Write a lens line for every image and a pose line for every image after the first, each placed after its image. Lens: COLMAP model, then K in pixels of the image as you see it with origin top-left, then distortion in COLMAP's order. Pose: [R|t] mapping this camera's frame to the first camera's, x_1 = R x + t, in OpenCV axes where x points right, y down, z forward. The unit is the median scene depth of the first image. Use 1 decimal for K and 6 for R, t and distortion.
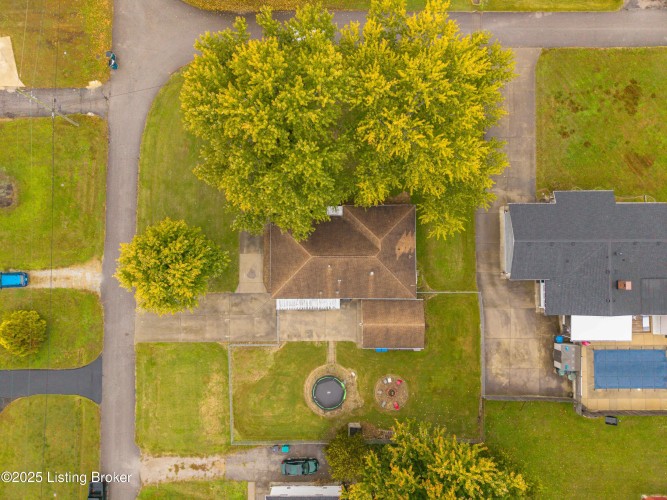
lens RADIAL K [[445.2, 0, 333.5], [0, 445.2, 251.2], [0, 0, 1]] dist [-0.005997, -0.000106]
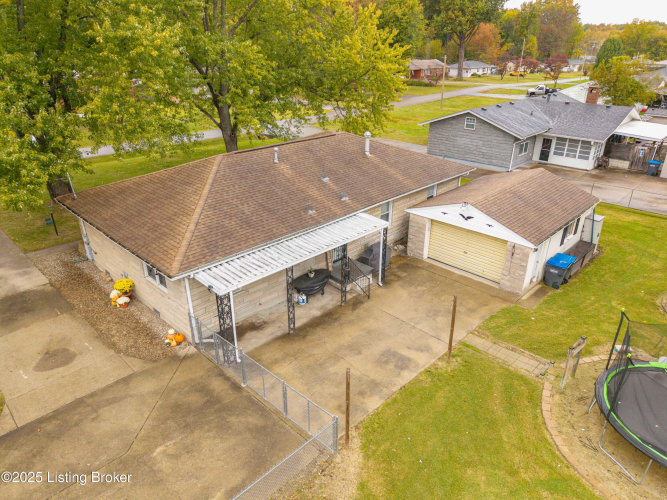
lens RADIAL K [[445.2, 0, 337.2], [0, 445.2, 246.5], [0, 0, 1]] dist [-0.005997, -0.000106]
pose [[0.695804, -0.303971, 0.650736, -0.218106], [0.717667, 0.330165, -0.613144, 0.294505], [-0.028472, 0.893640, 0.447880, 0.836675]]
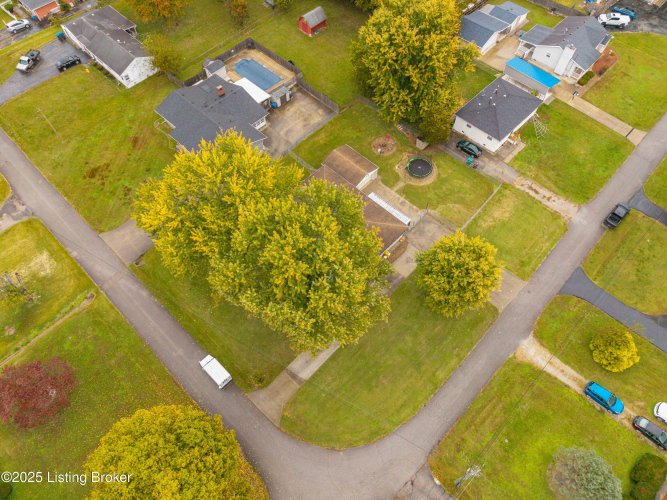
lens RADIAL K [[445.2, 0, 333.7], [0, 445.2, 251.9], [0, 0, 1]] dist [-0.005997, -0.000106]
pose [[-0.718449, -0.598366, 0.354669, -0.445736], [0.695183, -0.600458, 0.395185, -0.537224], [-0.023501, 0.530480, 0.847372, 0.003603]]
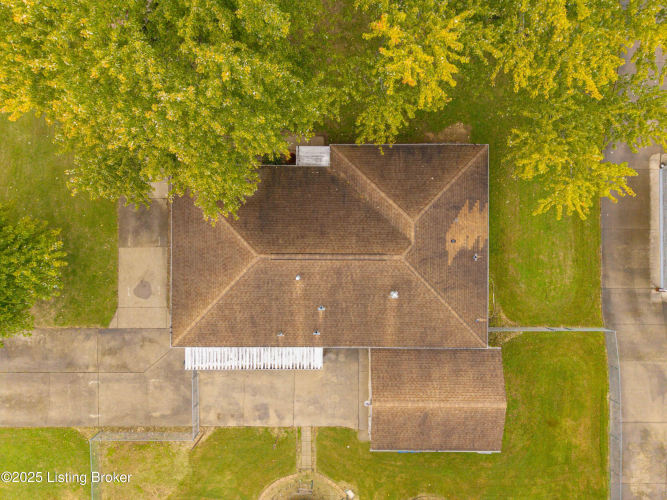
lens RADIAL K [[445.2, 0, 333.8], [0, 445.2, 252.5], [0, 0, 1]] dist [-0.005997, -0.000106]
pose [[0.999976, 0.006713, 0.001861, 0.023300], [-0.006769, 0.999474, 0.031727, -0.005742], [-0.001647, -0.031739, 0.999495, 0.517764]]
